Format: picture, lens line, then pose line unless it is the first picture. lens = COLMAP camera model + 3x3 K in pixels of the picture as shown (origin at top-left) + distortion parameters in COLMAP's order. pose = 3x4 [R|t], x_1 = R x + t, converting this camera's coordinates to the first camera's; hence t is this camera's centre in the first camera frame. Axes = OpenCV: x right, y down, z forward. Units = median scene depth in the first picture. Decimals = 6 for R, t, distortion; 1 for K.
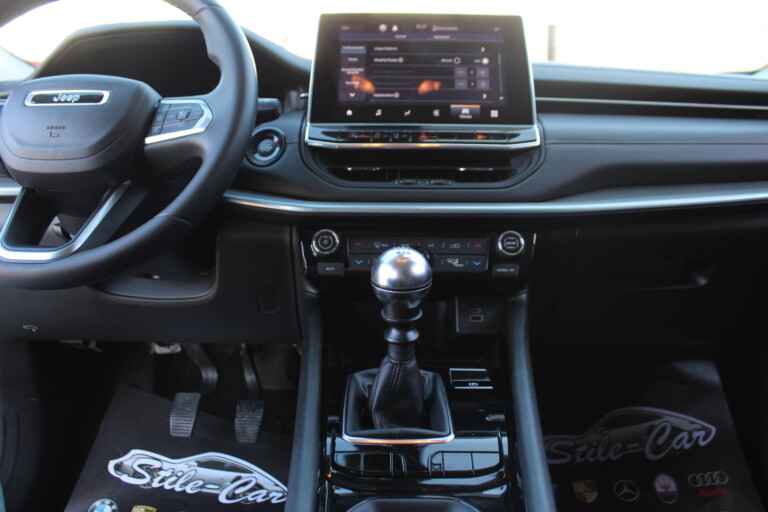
lens RADIAL K [[627.4, 0, 384.0], [0, 627.4, 256.0], [0, 0, 1]] dist [-0.170158, 0.129291]
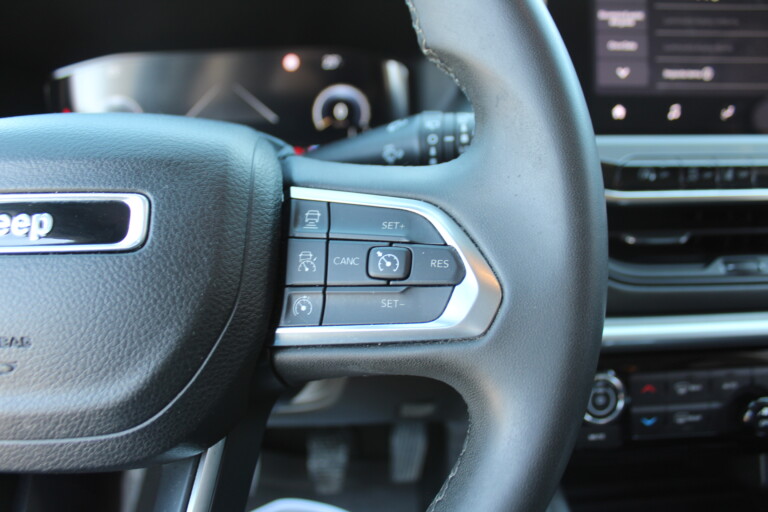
lens RADIAL K [[611.5, 0, 384.0], [0, 611.5, 256.0], [0, 0, 1]] dist [-0.174452, 0.137143]
pose [[0.997980, -0.035702, 0.052545, -0.267341], [0.020517, 0.963953, 0.265279, -0.247040], [-0.060122, -0.263665, 0.962739, 0.526935]]
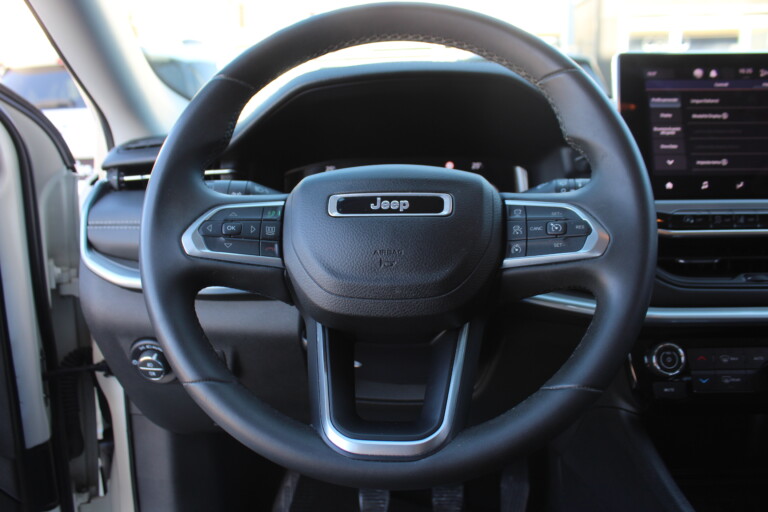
lens RADIAL K [[627.4, 0, 384.0], [0, 627.4, 256.0], [0, 0, 1]] dist [-0.170158, 0.129291]
pose [[0.998426, -0.017847, -0.053164, -0.379687], [0.020034, 0.998963, 0.040893, -0.178017], [0.052380, -0.041893, 0.997748, 0.195926]]
